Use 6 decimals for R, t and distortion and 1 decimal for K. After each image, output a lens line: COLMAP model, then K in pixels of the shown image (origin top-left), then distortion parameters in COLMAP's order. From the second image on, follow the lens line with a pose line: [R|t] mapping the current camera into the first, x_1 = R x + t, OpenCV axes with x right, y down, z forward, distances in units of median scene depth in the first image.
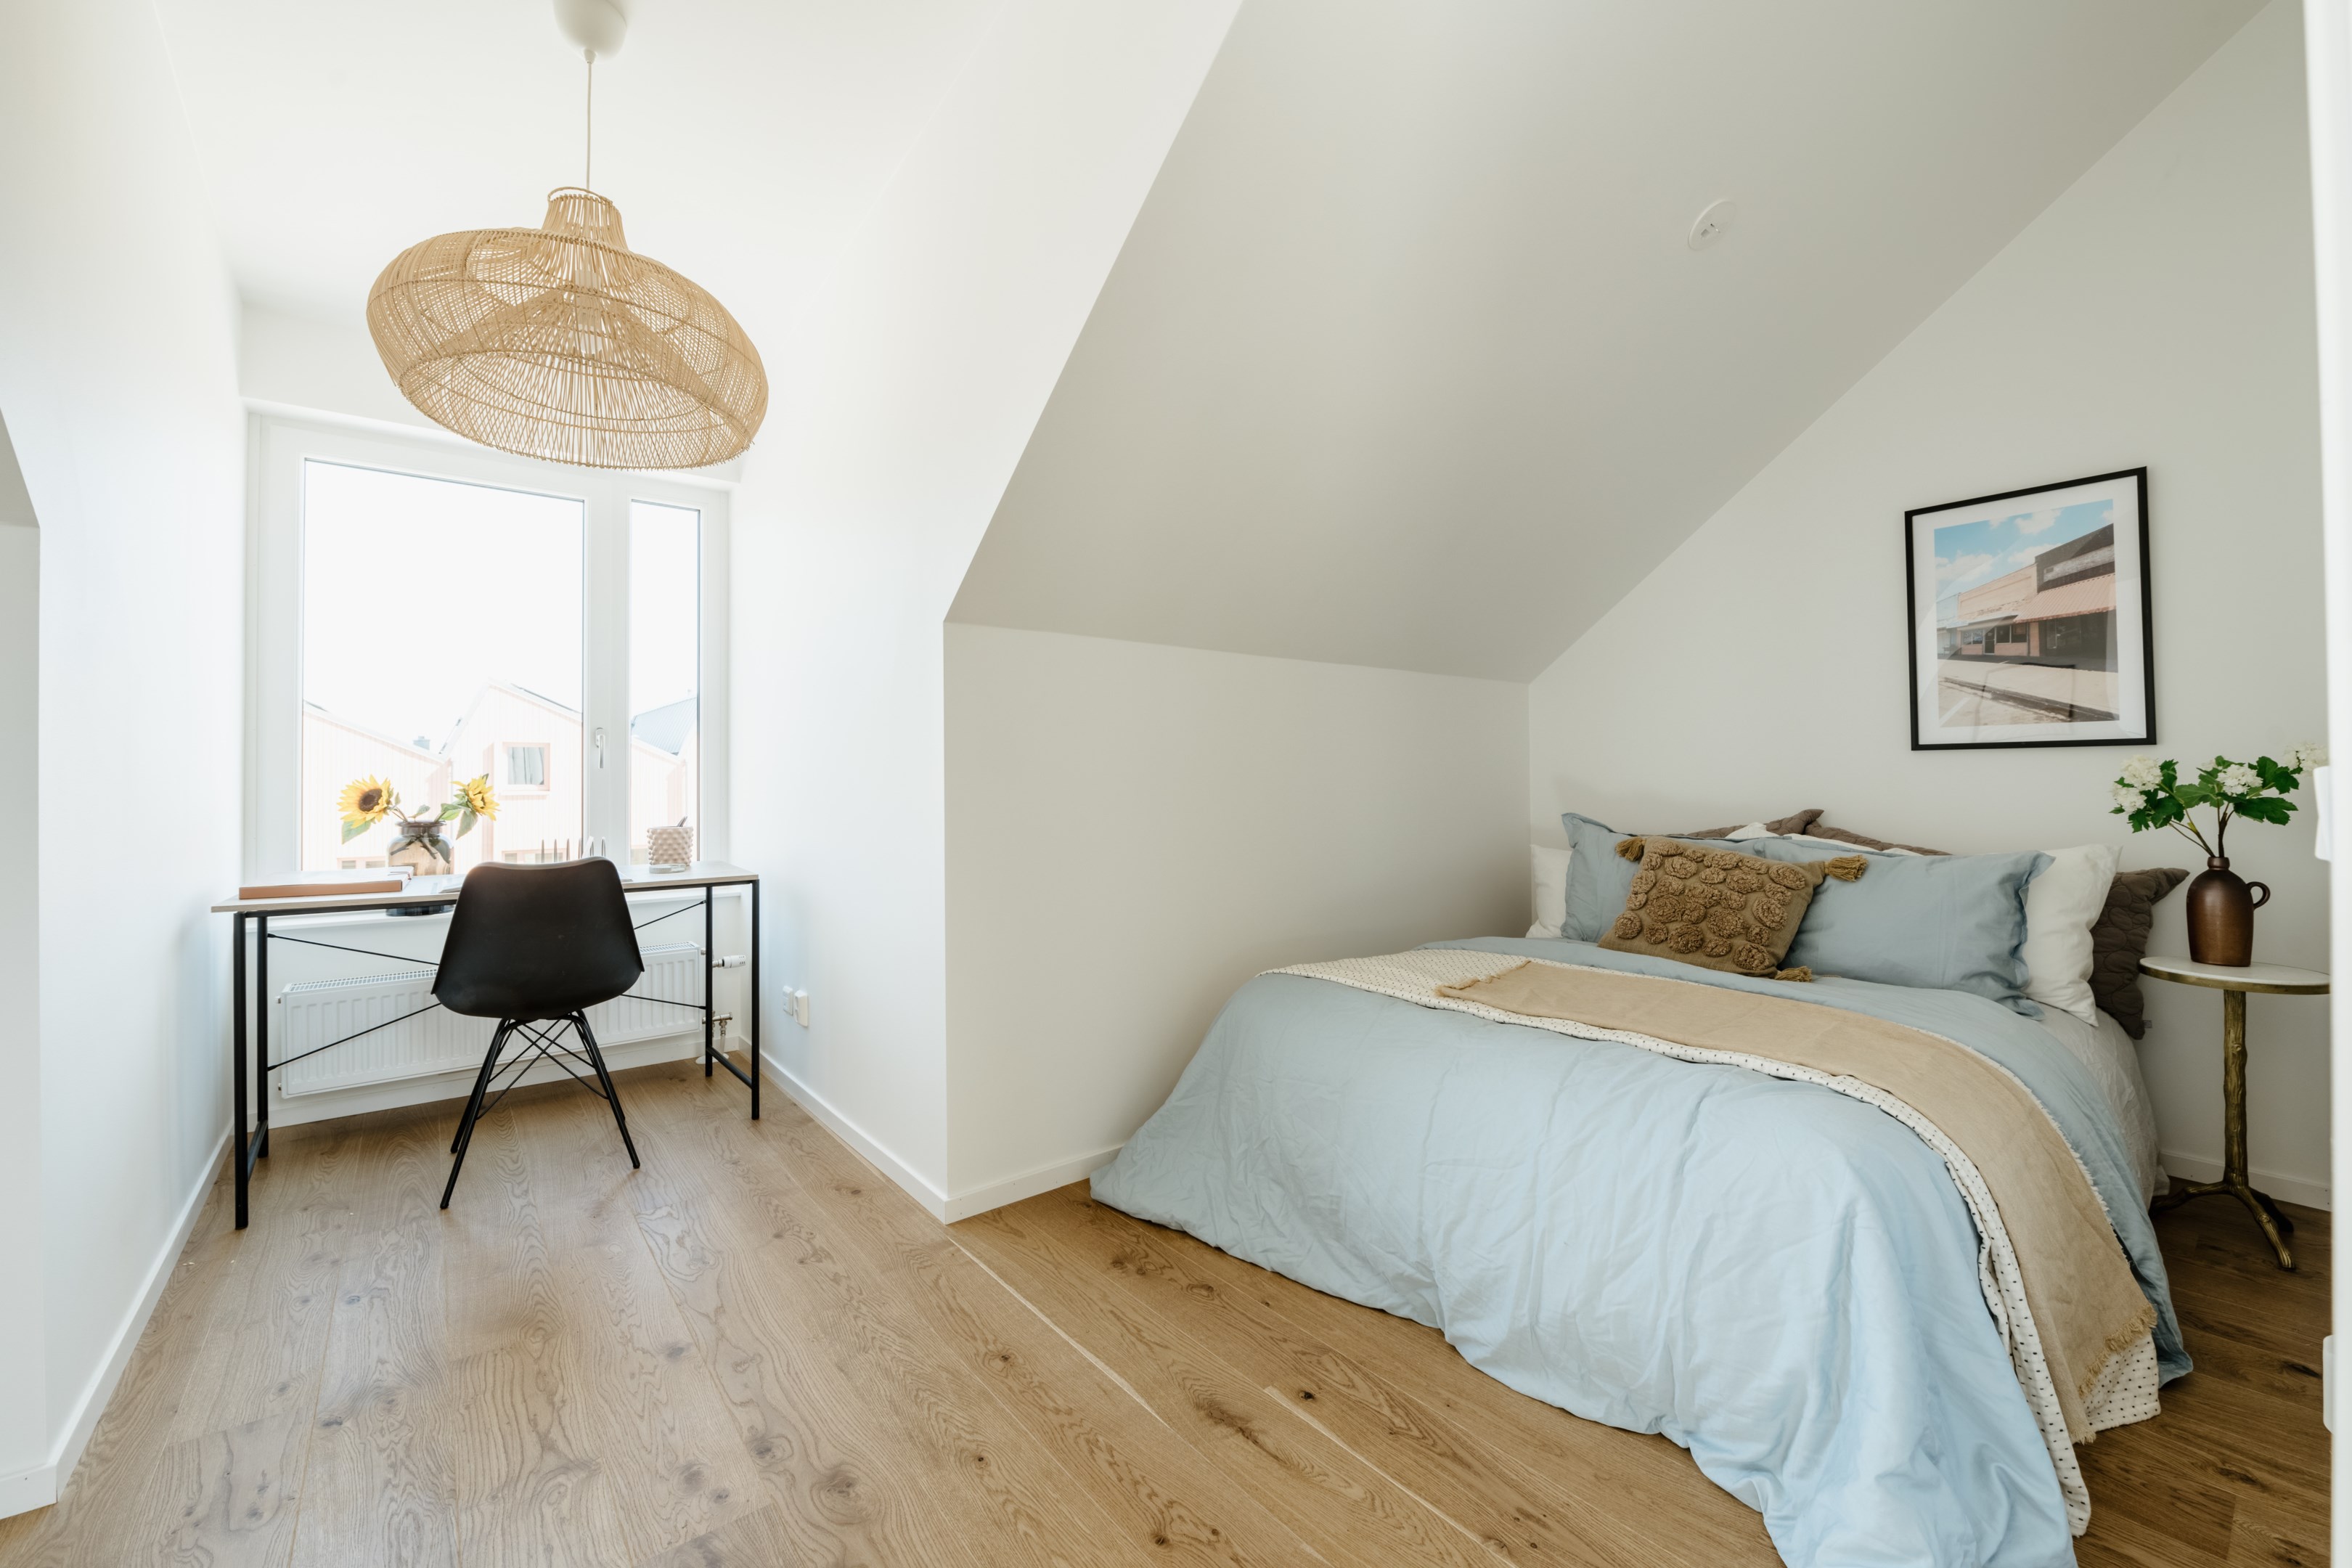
lens RADIAL K [[940.7, 0, 1180.3], [0, 940.7, 759.9], [0, 0, 1]] dist [-0.000927, -0.000043]
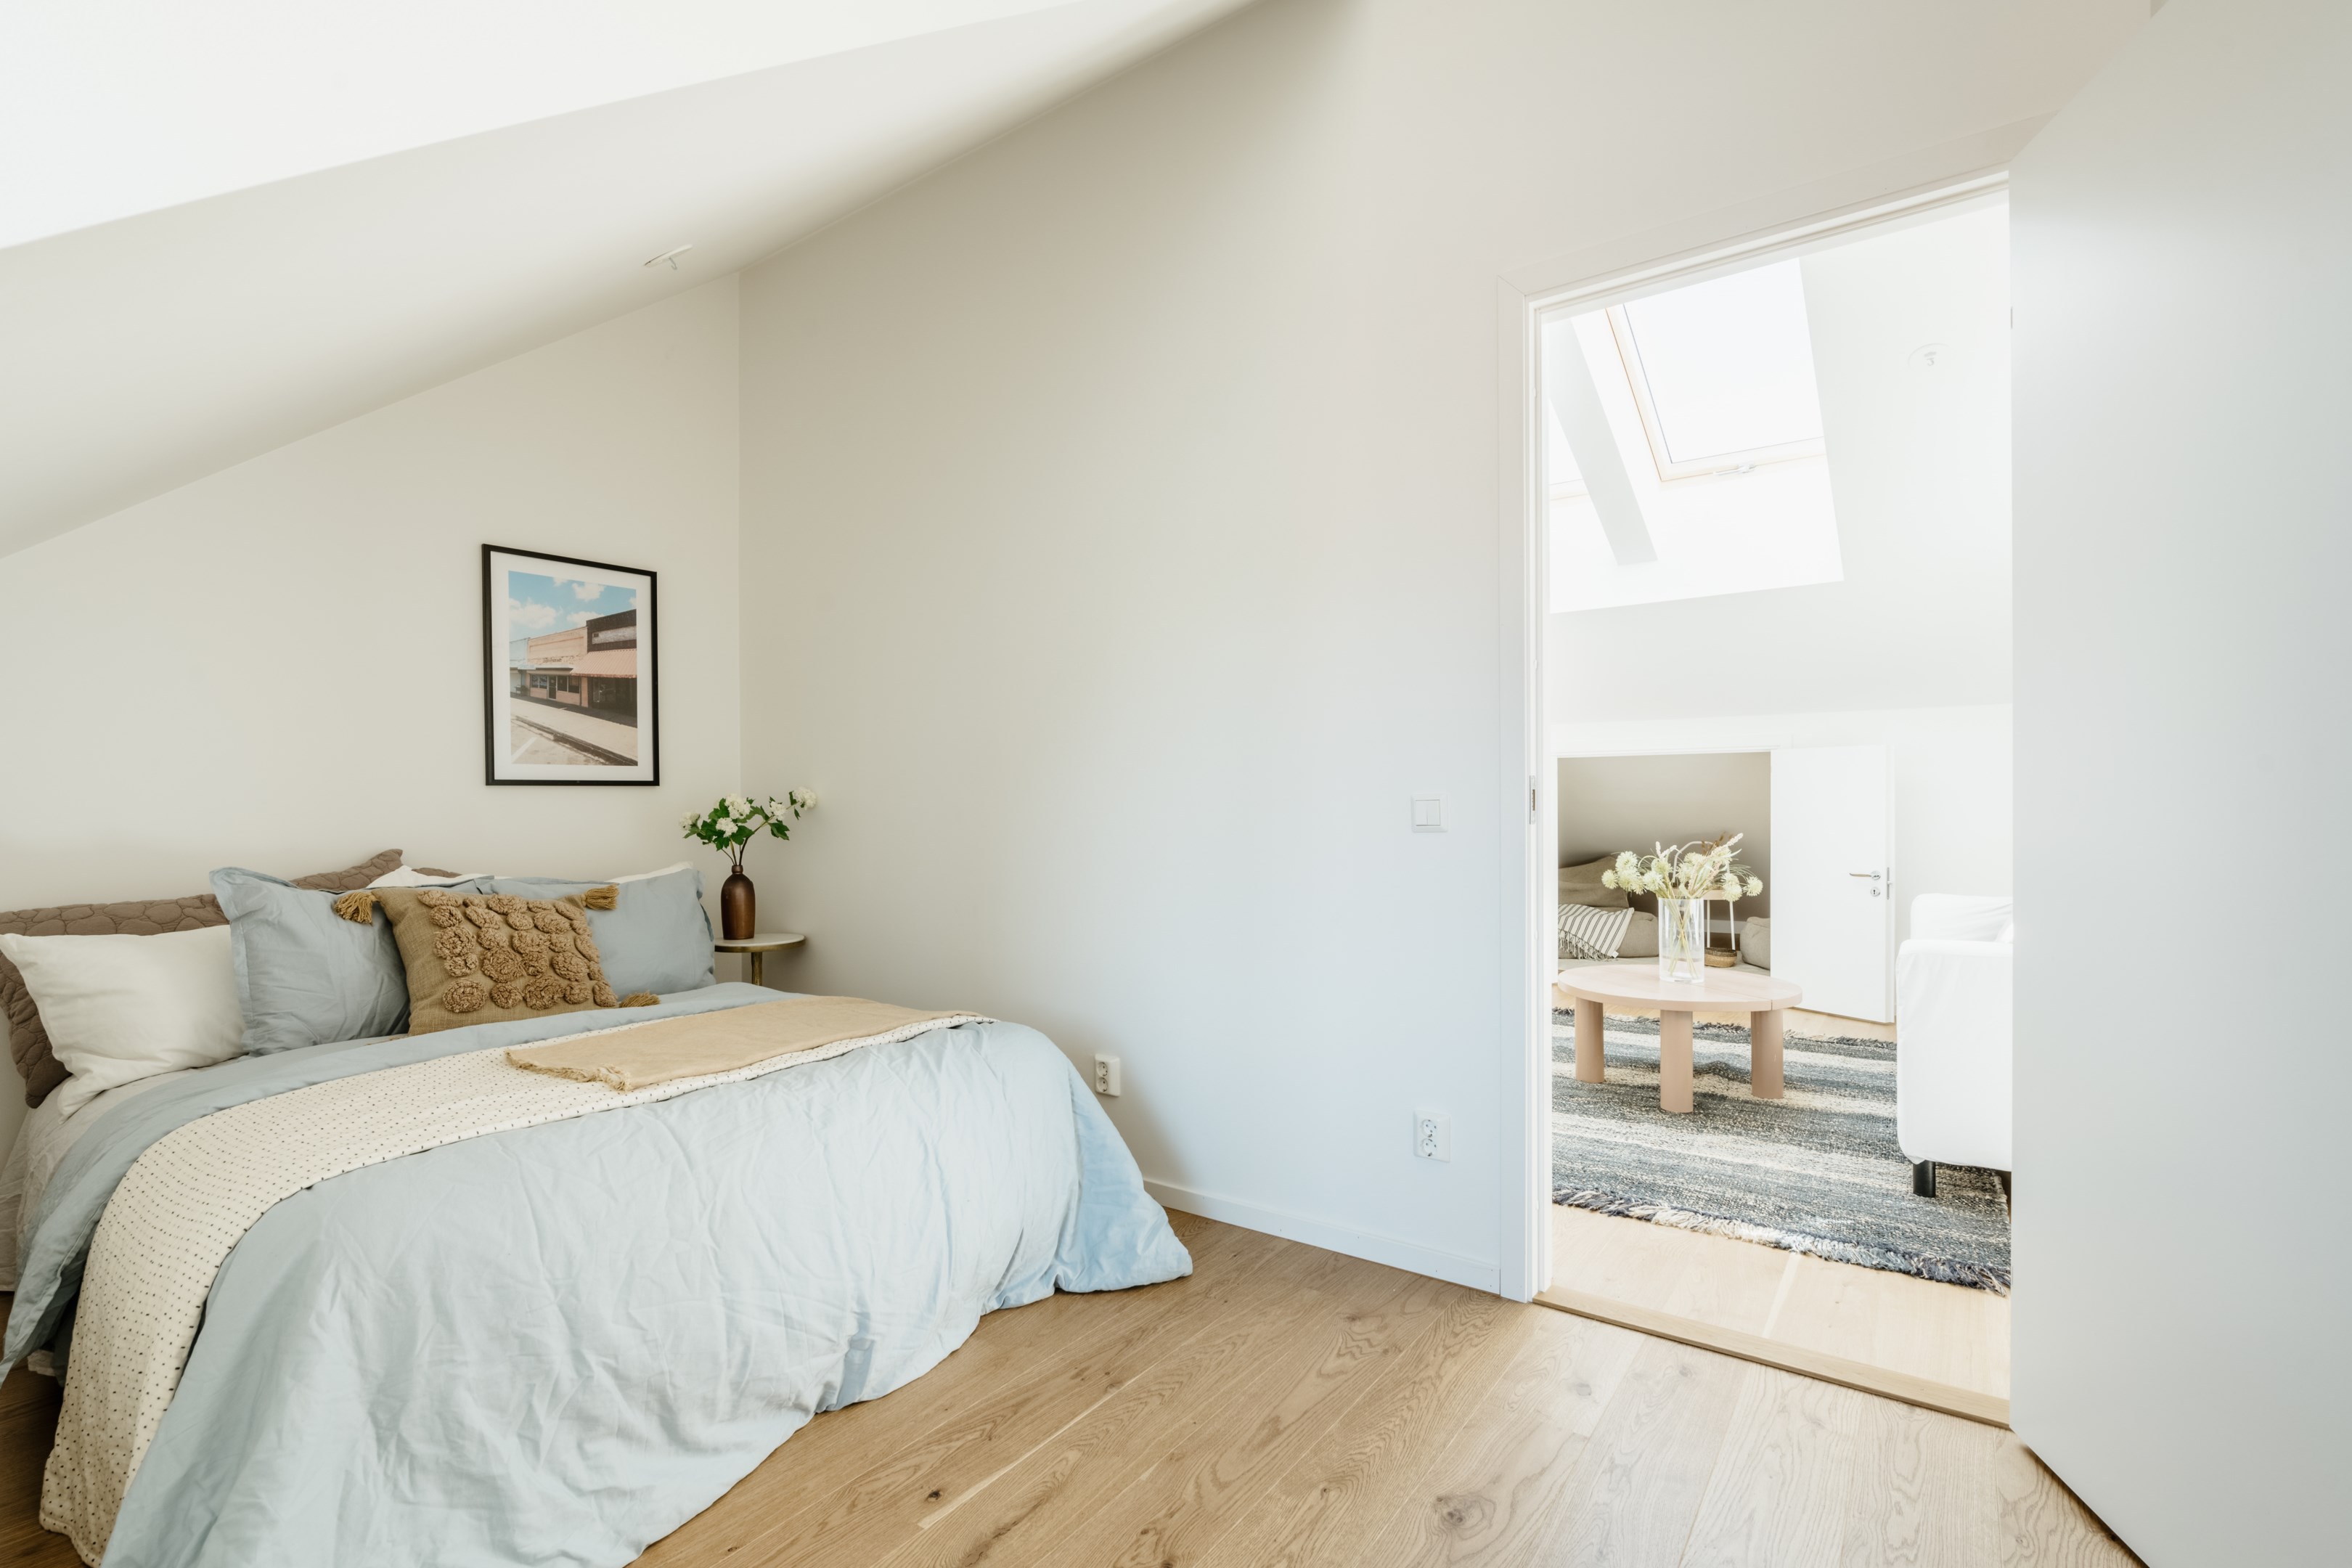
lens RADIAL K [[1070.2, 0, 1180.6], [0, 1070.2, 808.2], [0, 0, 1]] dist [-0.001309, -0.000031]
pose [[-0.254870, 0.000536, 0.966975, -0.549639], [-0.008851, 0.999957, -0.002887, 0.011923], [-0.966935, -0.009295, -0.254854, 0.625115]]
